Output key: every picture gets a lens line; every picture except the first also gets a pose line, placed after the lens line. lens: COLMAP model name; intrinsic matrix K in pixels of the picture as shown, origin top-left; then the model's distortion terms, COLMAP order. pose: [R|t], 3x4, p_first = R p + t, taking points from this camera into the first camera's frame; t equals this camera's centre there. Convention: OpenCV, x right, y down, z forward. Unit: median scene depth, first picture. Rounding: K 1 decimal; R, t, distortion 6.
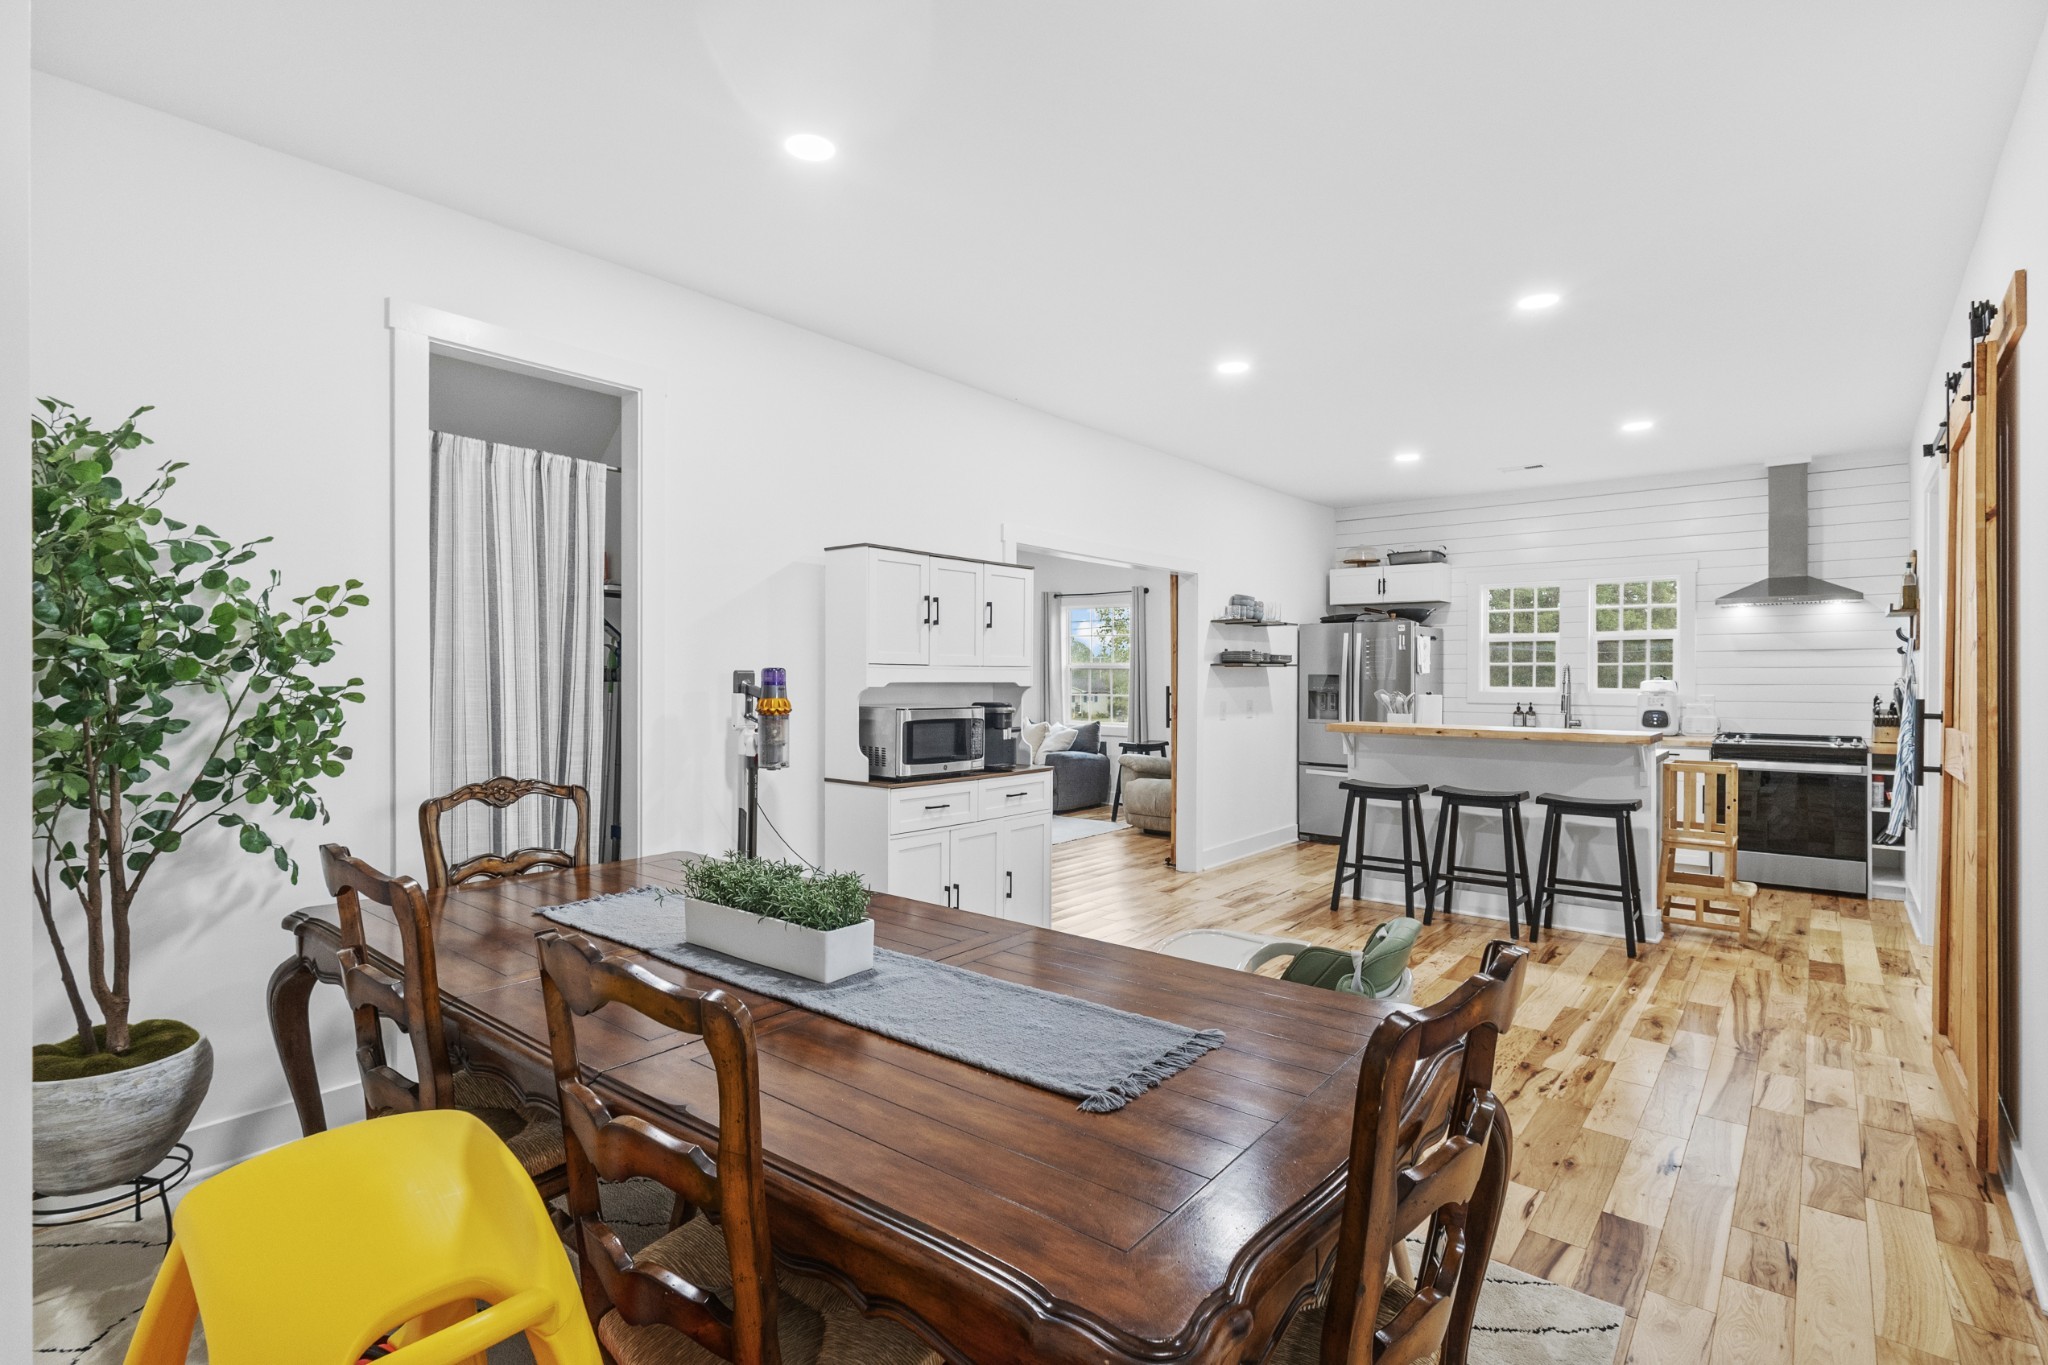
lens RADIAL K [[987.8, 0, 1041.7], [0, 987.8, 685.8], [0, 0, 1]] dist [-0.002781, 0.002716]
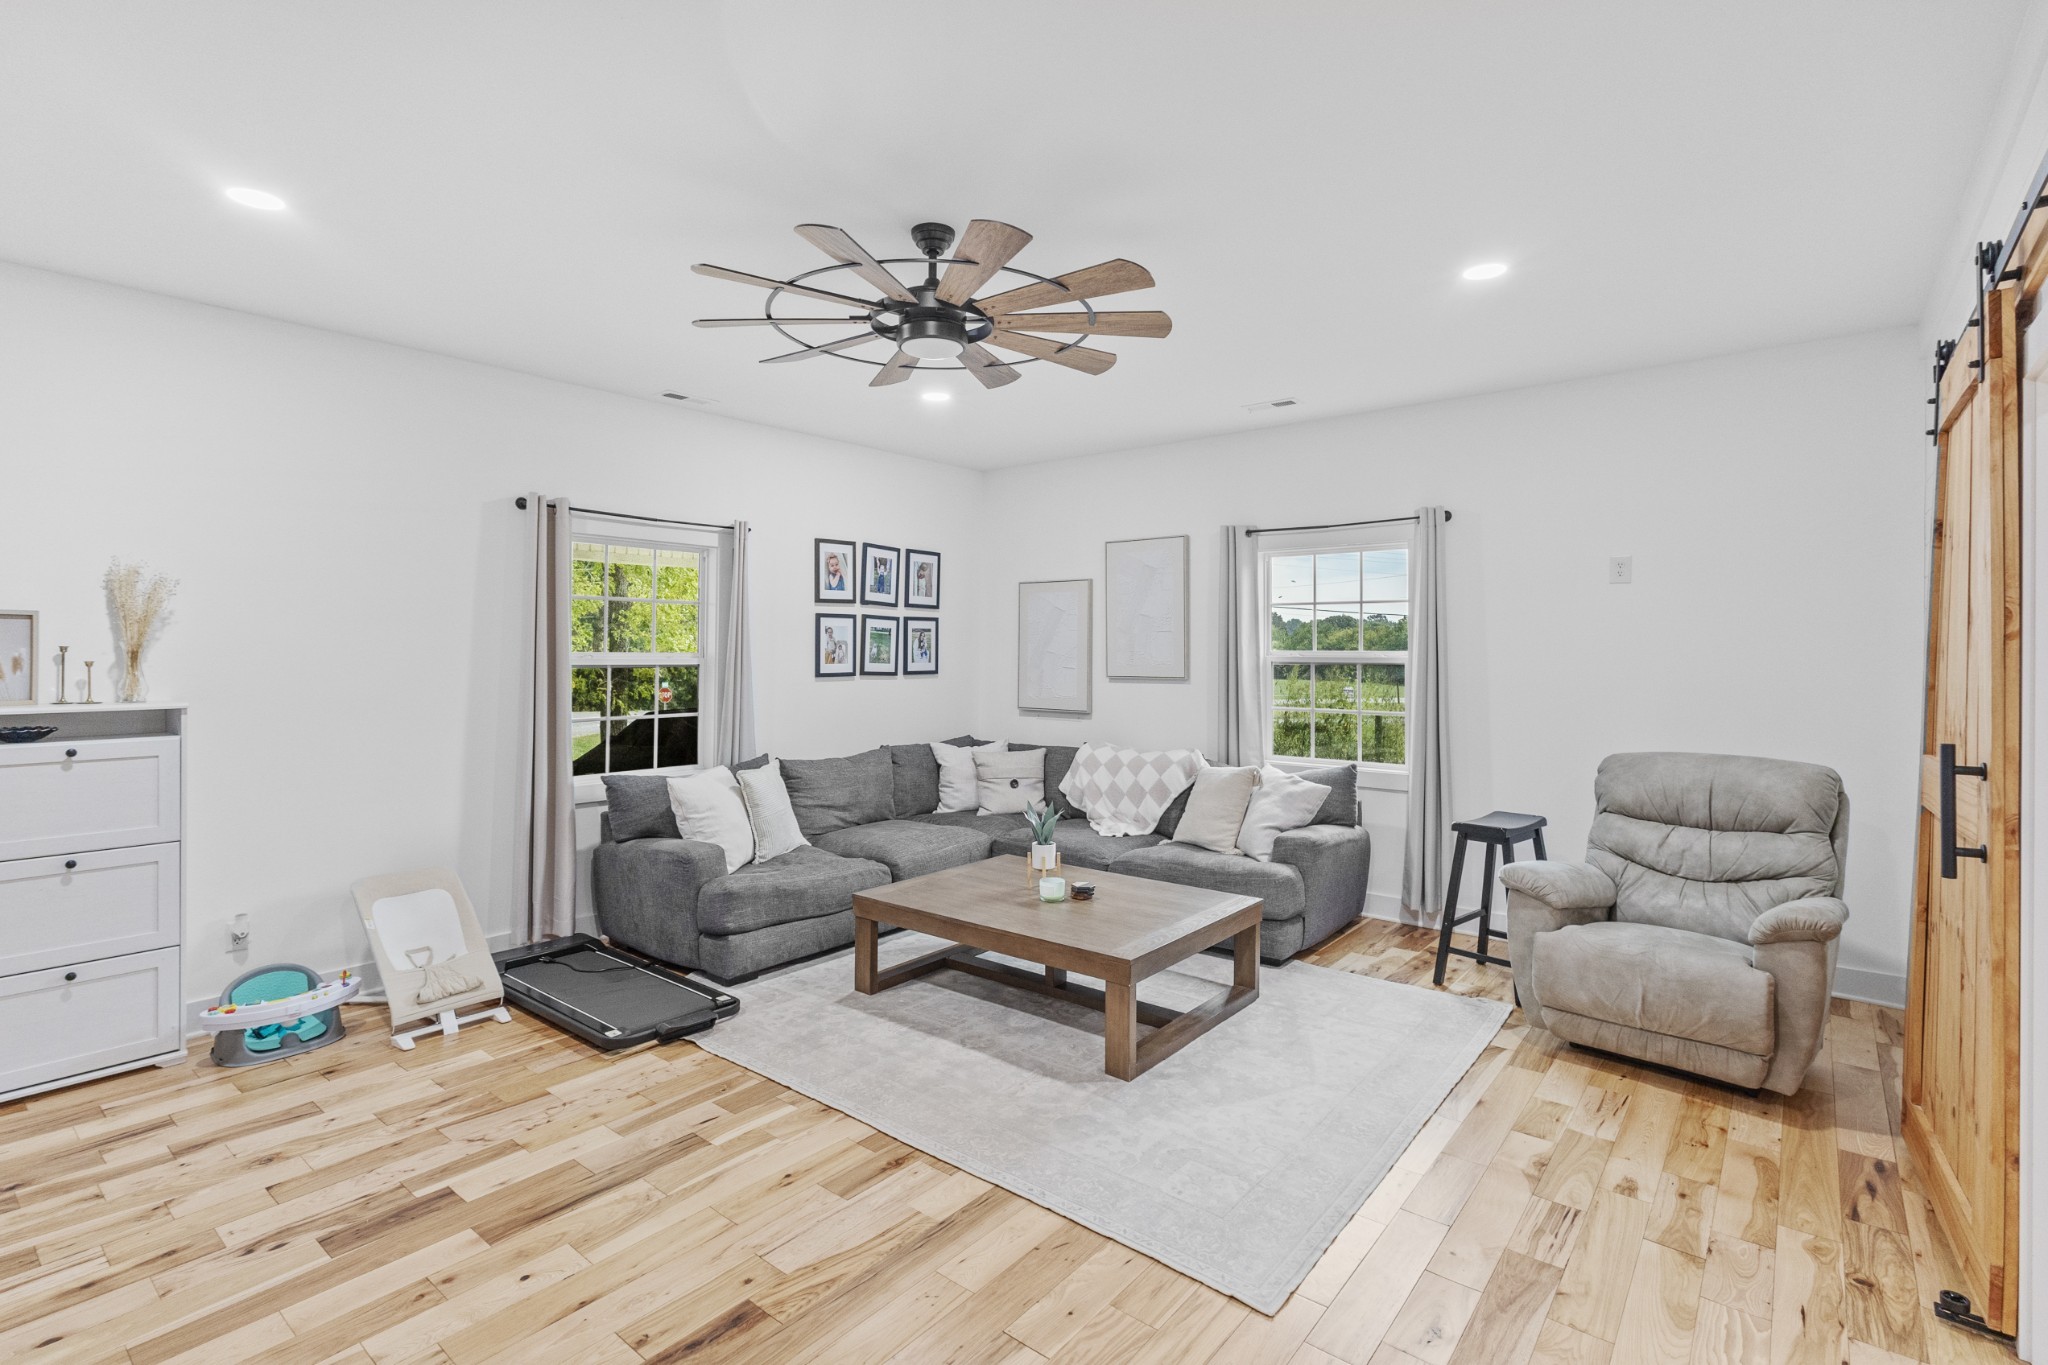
lens RADIAL K [[961.4, 0, 1024.5], [0, 961.4, 651.7], [0, 0, 1]] dist [0.000859, 0.000051]
pose [[0.999909, -0.000972, -0.013449, -0.153626], [0.000773, 0.999890, -0.014808, -0.023060], [0.013462, 0.014796, 0.999800, 0.670140]]
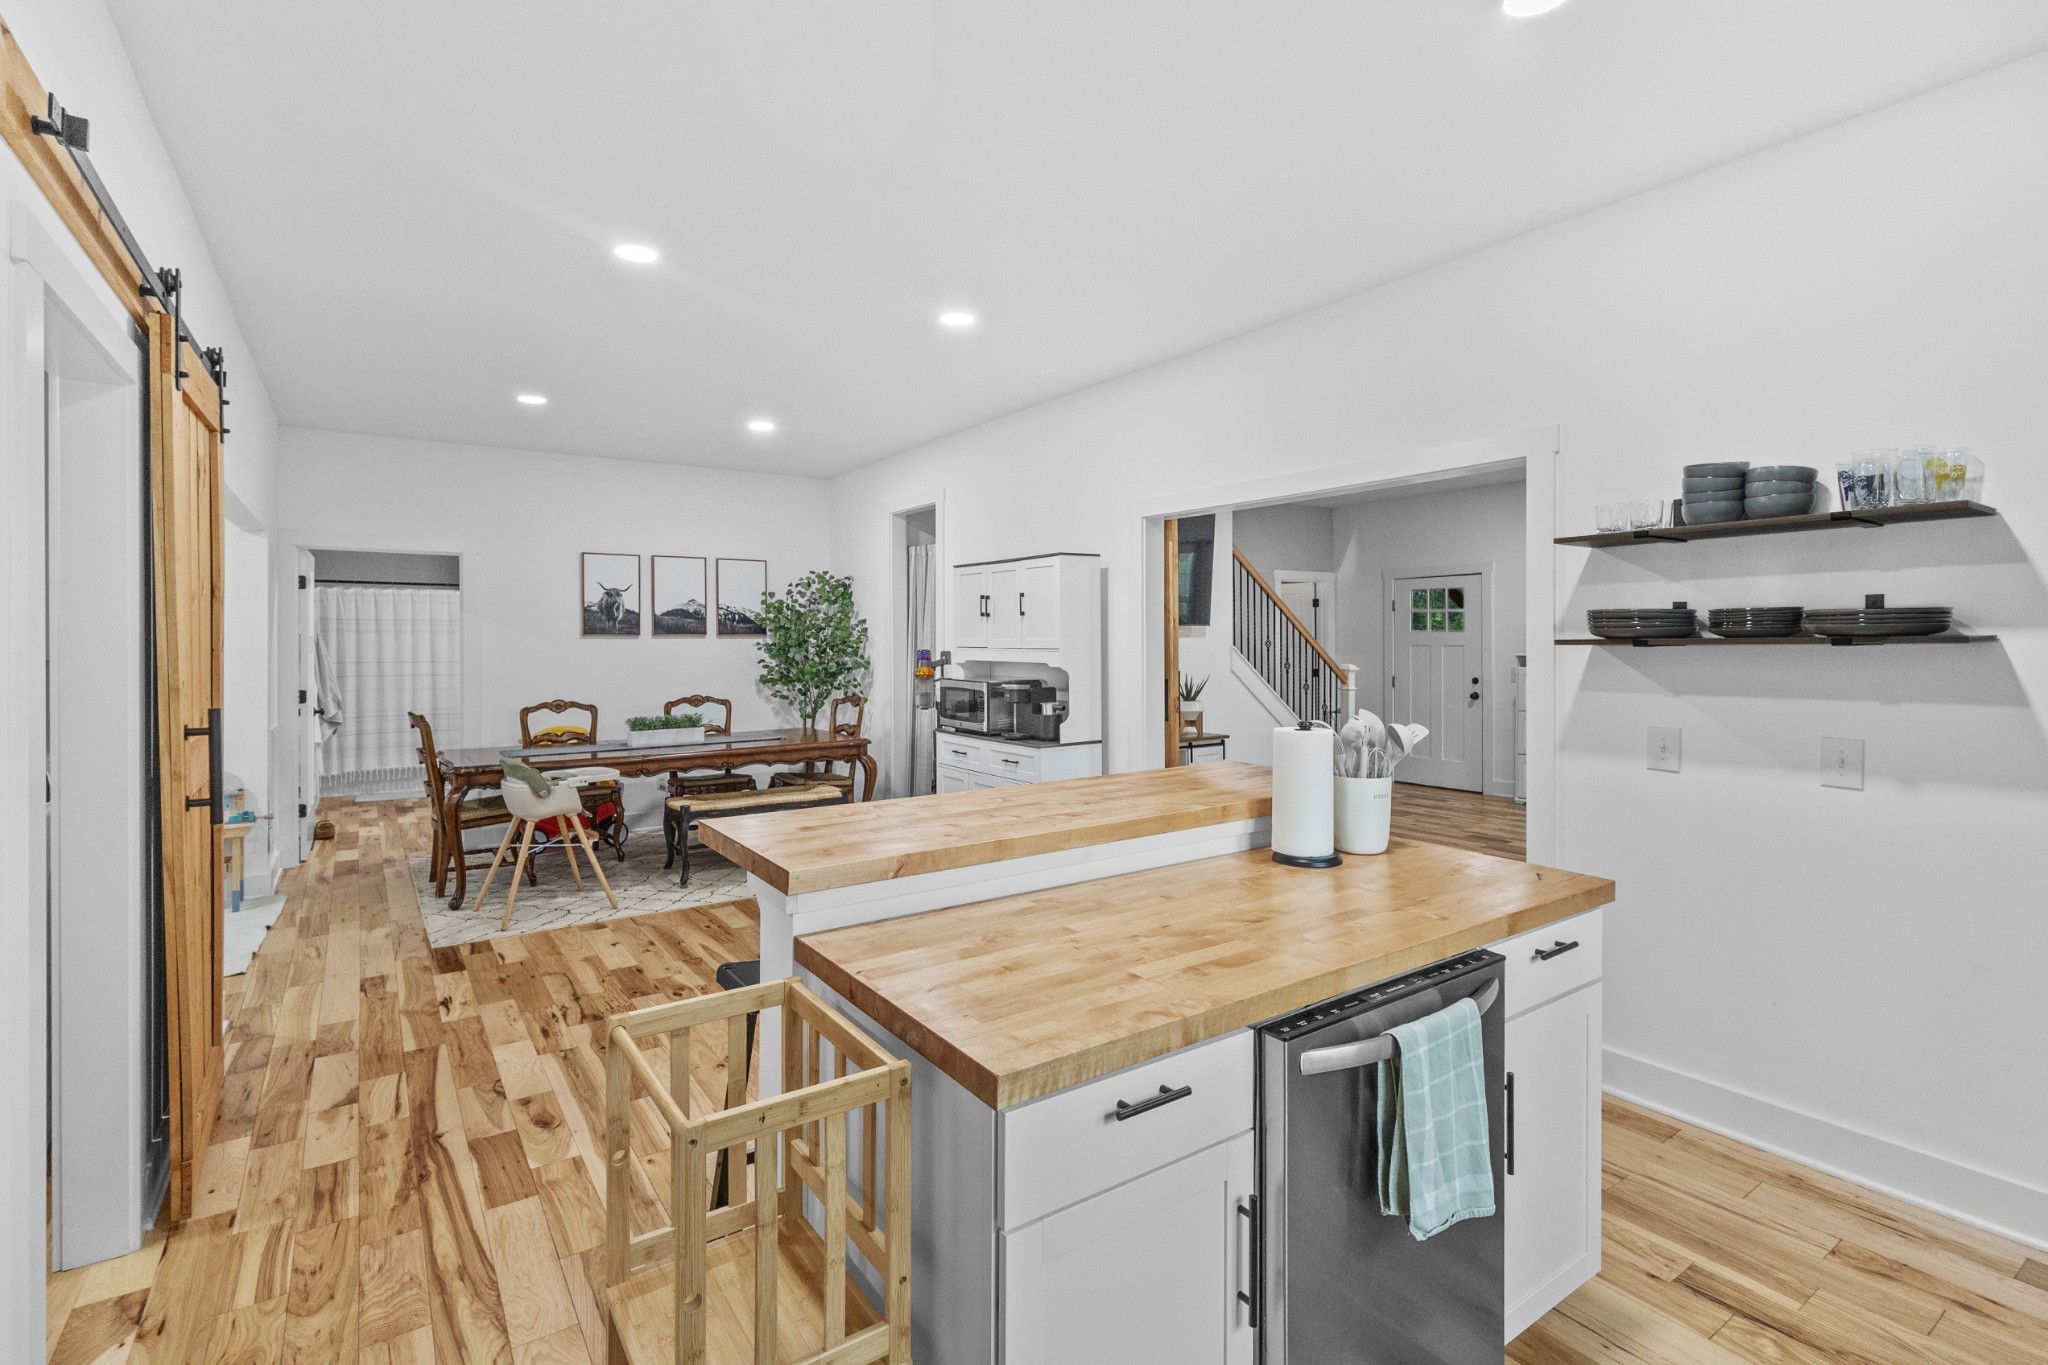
lens RADIAL K [[987.8, 0, 1000.1], [0, 987.8, 637.9], [0, 0, 1]] dist [-0.002781, 0.002716]
pose [[-0.322004, -0.001403, -0.946737, 0.682093], [-0.005201, 0.999986, 0.000288, -0.020632], [0.946724, 0.005017, -0.322007, 0.873212]]
